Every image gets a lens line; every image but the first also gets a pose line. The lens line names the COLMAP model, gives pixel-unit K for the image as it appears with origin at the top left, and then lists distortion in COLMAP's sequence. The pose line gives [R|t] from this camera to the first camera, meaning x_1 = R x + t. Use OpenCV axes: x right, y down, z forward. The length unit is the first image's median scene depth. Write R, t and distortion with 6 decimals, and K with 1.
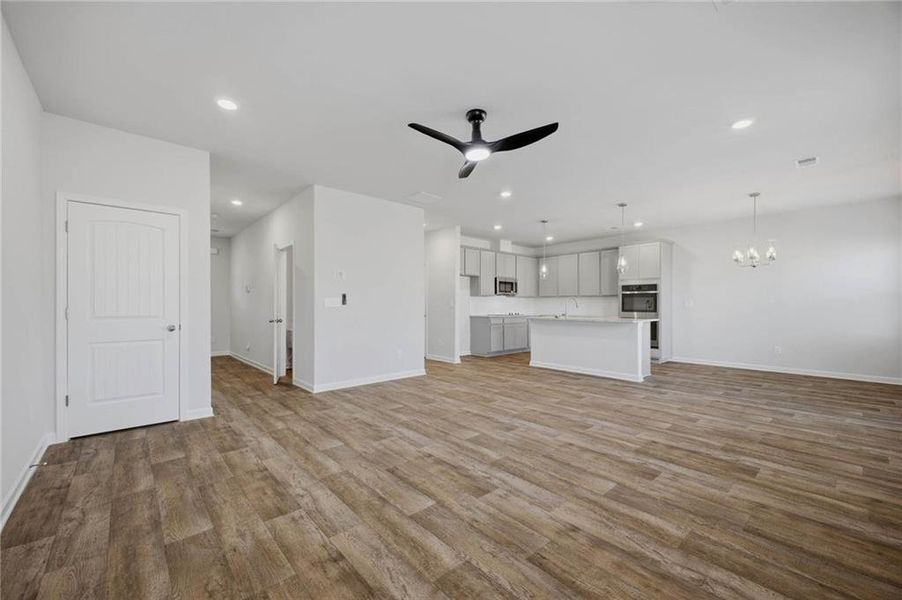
lens RADIAL K [[359.2, 0, 450.7], [0, 359.2, 279.7], [0, 0, 1]] dist [0.017341, -0.002011]
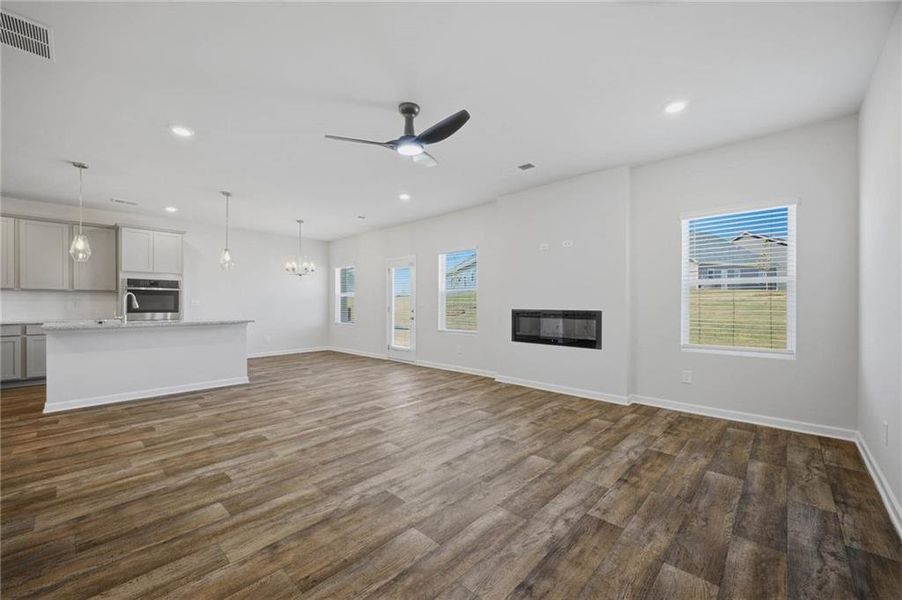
lens RADIAL K [[359.2, 0, 447.2], [0, 359.2, 298.7], [0, 0, 1]] dist [0.017341, -0.002011]
pose [[-0.086824, 0.015705, 0.996100, -0.782254], [-0.069359, 0.997354, -0.021771, 0.060379], [-0.993806, -0.070979, -0.085505, 0.863672]]
